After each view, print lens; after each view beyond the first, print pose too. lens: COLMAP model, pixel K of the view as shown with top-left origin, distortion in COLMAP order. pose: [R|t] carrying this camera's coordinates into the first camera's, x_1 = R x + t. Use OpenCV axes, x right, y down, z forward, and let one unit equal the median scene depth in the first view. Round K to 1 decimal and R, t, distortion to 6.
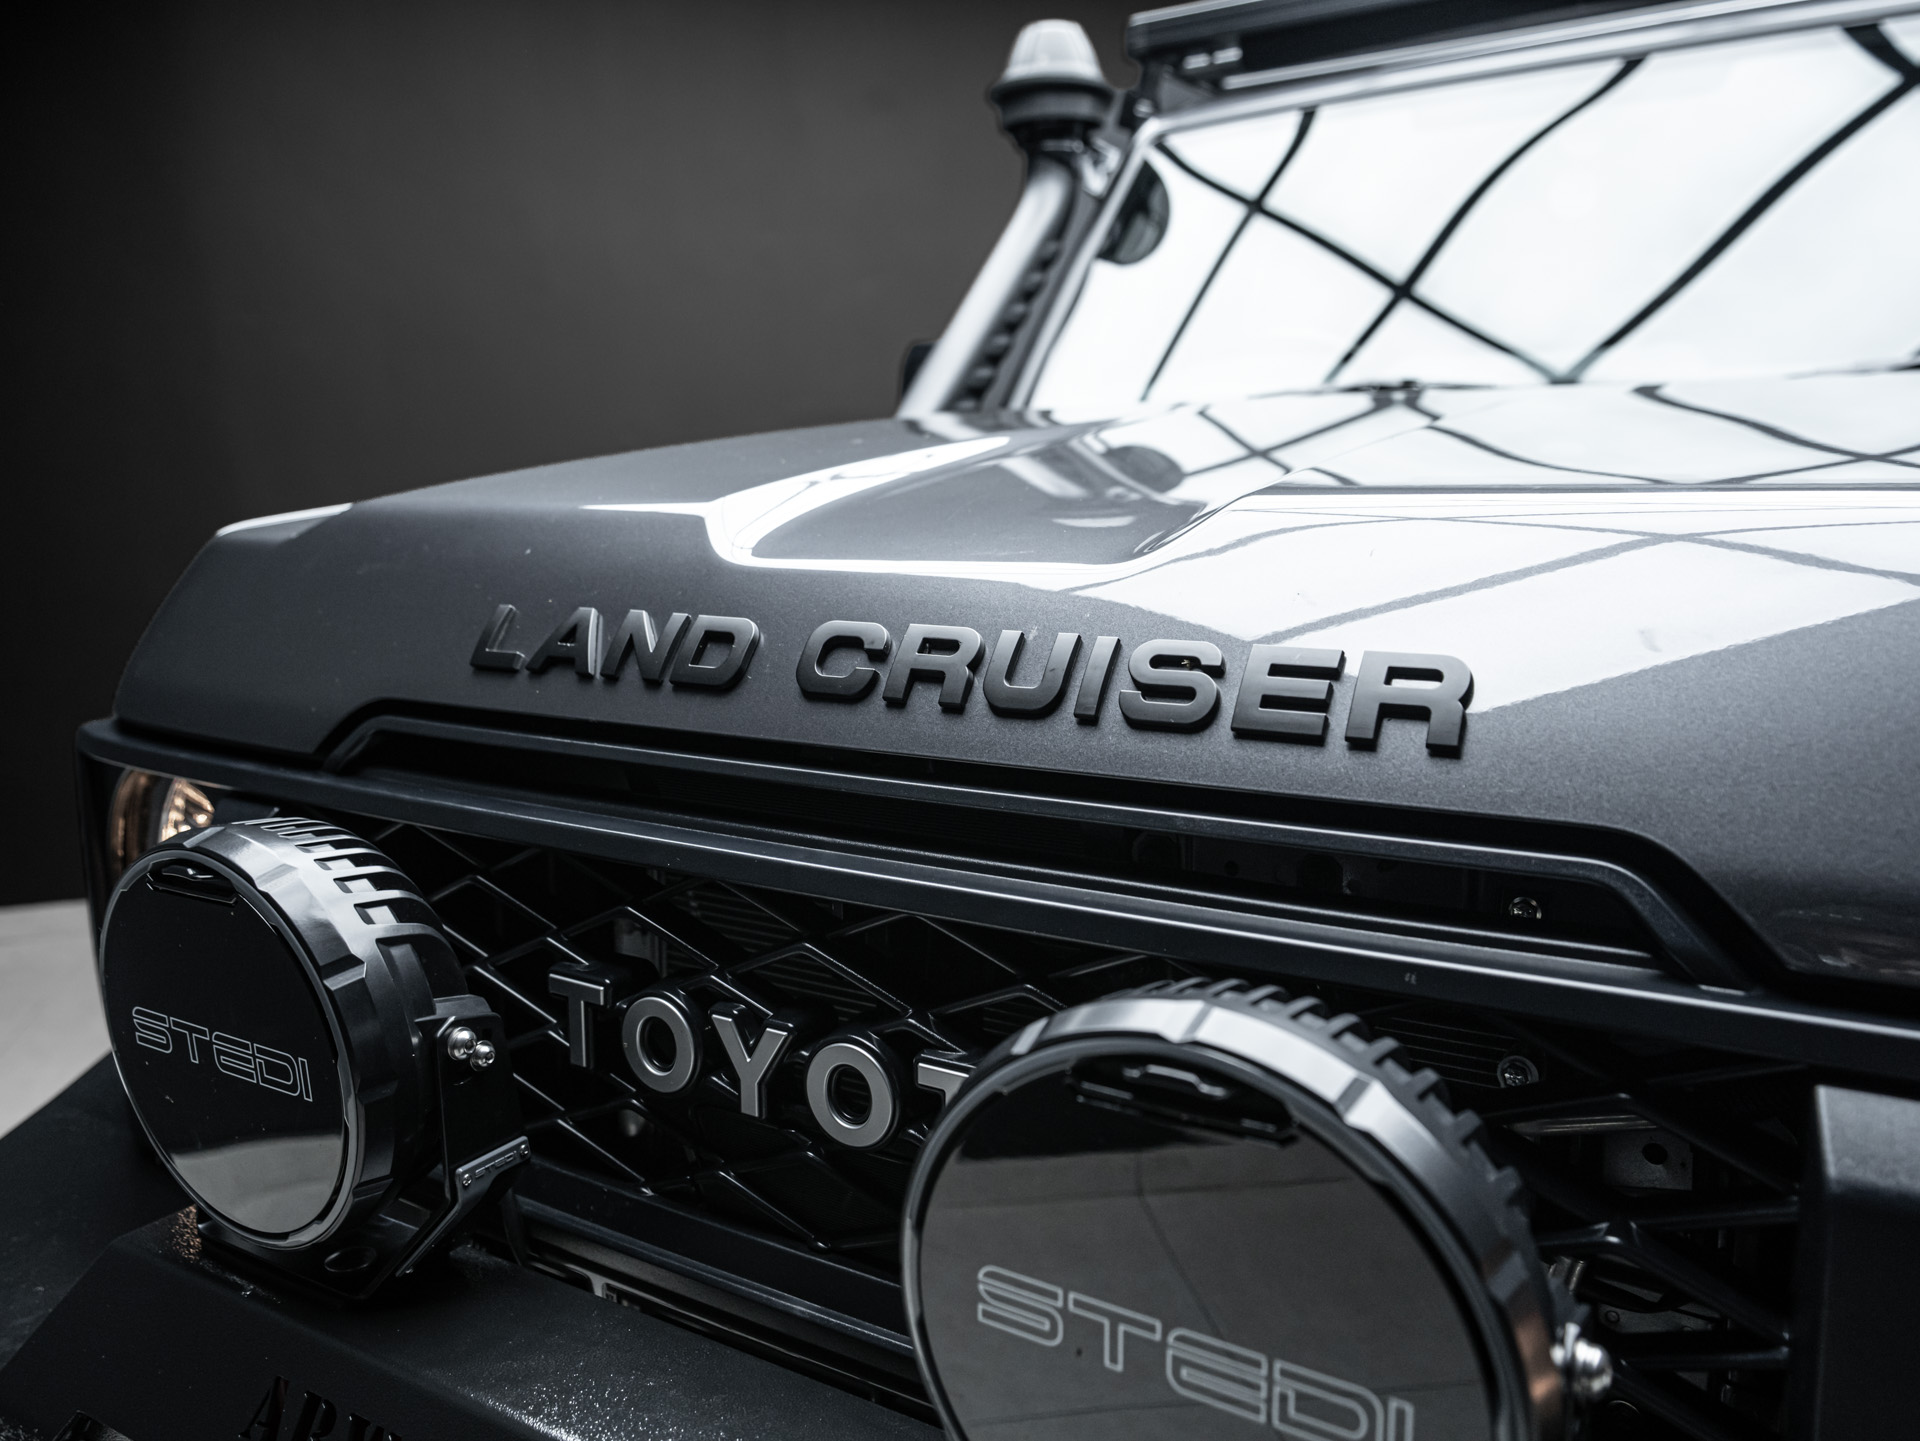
lens RADIAL K [[1470.9, 0, 957.6], [0, 1470.9, 723.1], [0, 0, 1]] dist [0.040043, 0.021941]
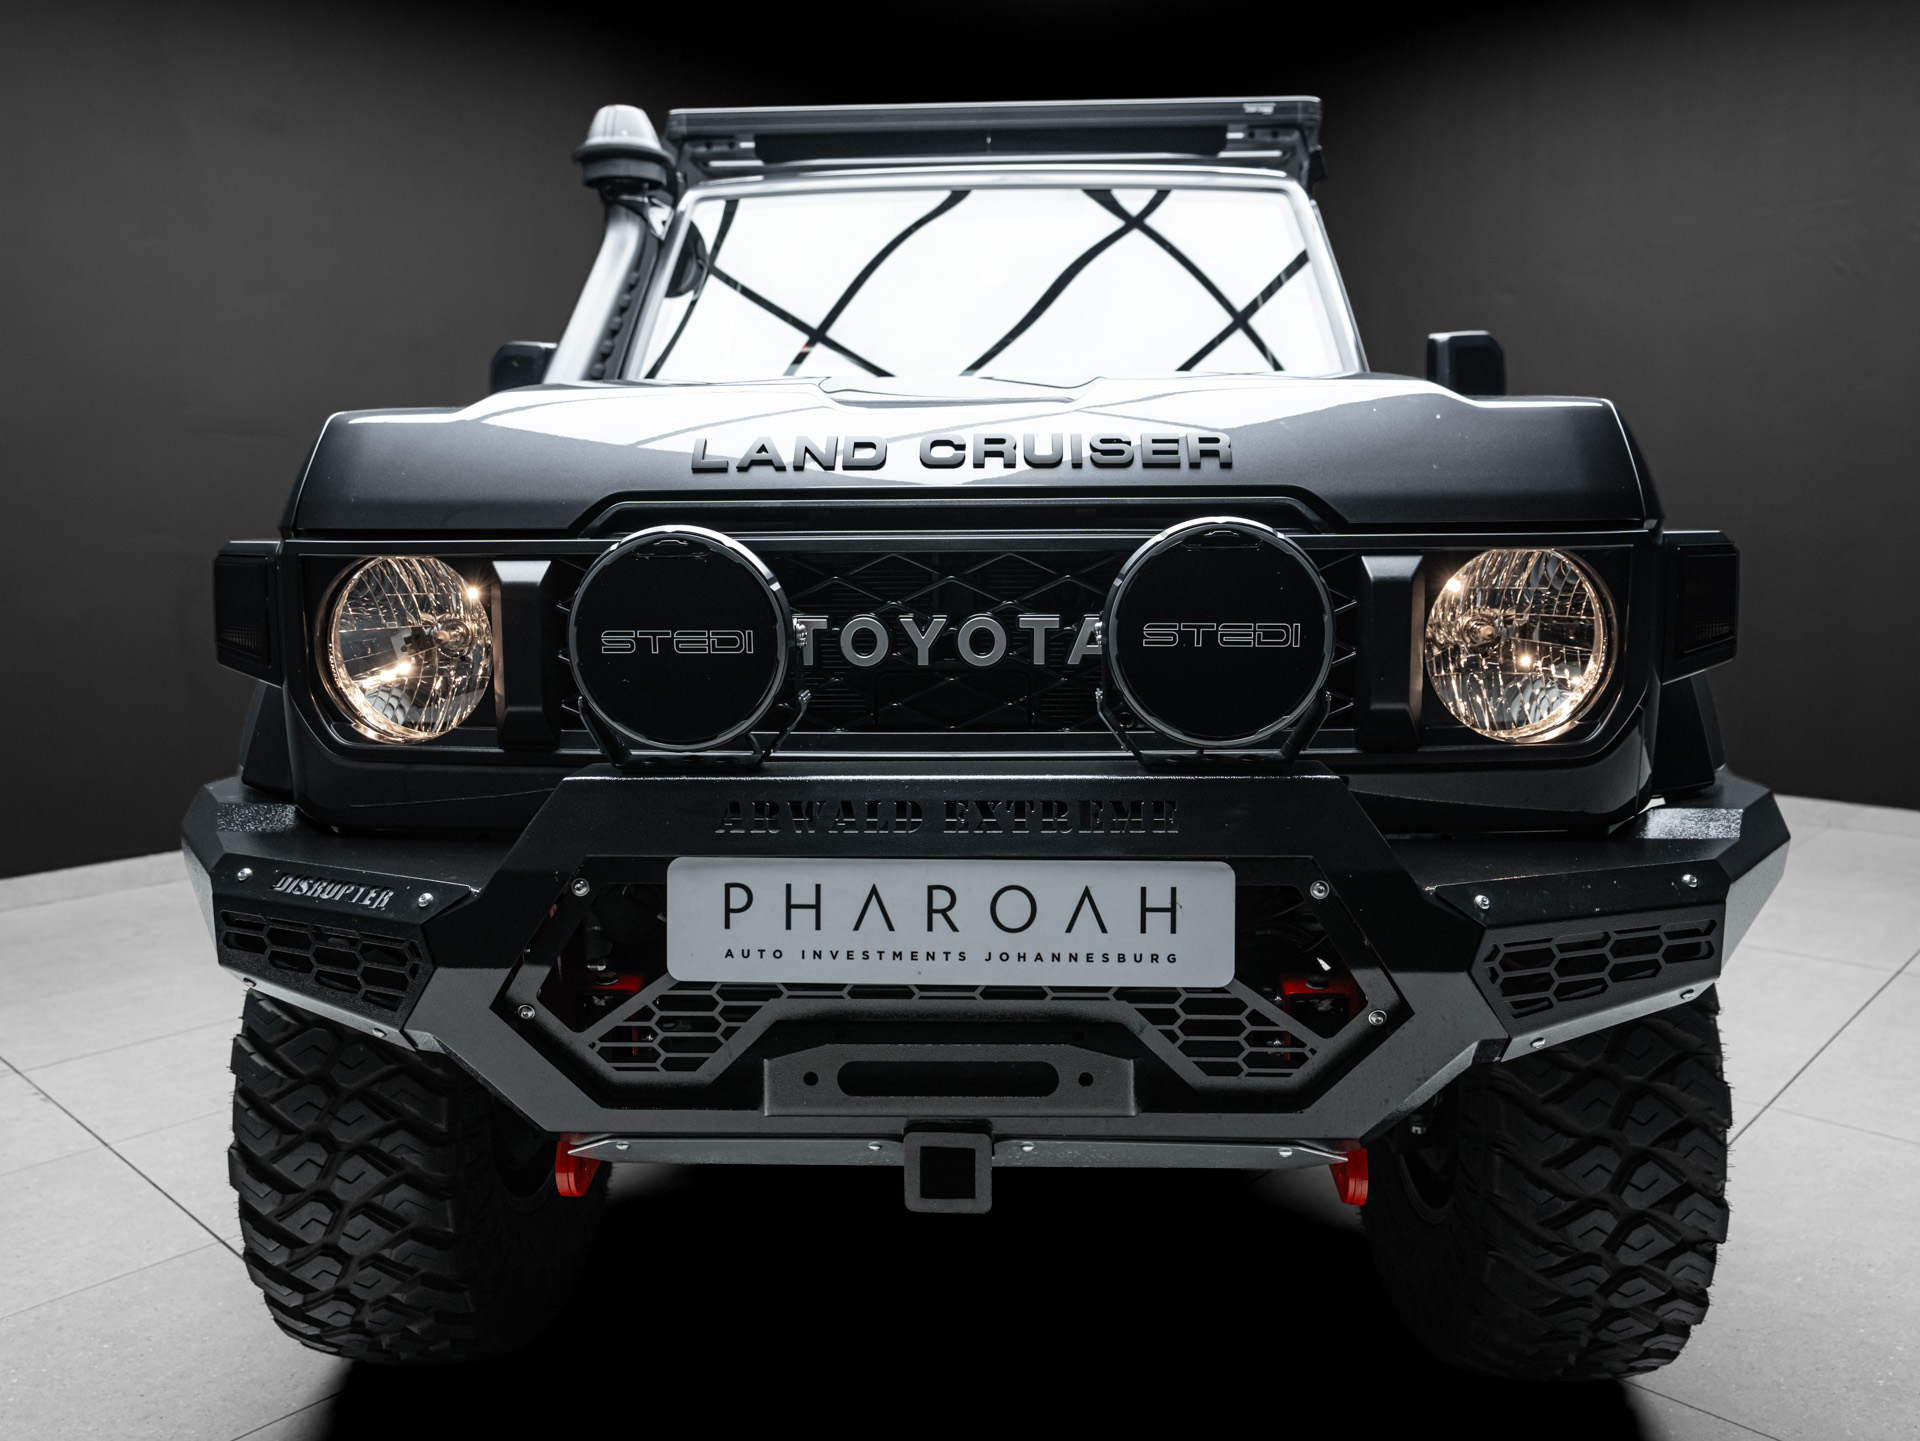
lens RADIAL K [[1456.6, 0, 958.3], [0, 1456.6, 775.2], [0, 0, 1]] dist [-0.032409, 0.067598]
pose [[0.871368, -0.074172, 0.484992, -1.118686], [0.076230, 0.996970, 0.015510, 0.397601], [-0.484672, 0.023456, 0.874381, -0.826022]]
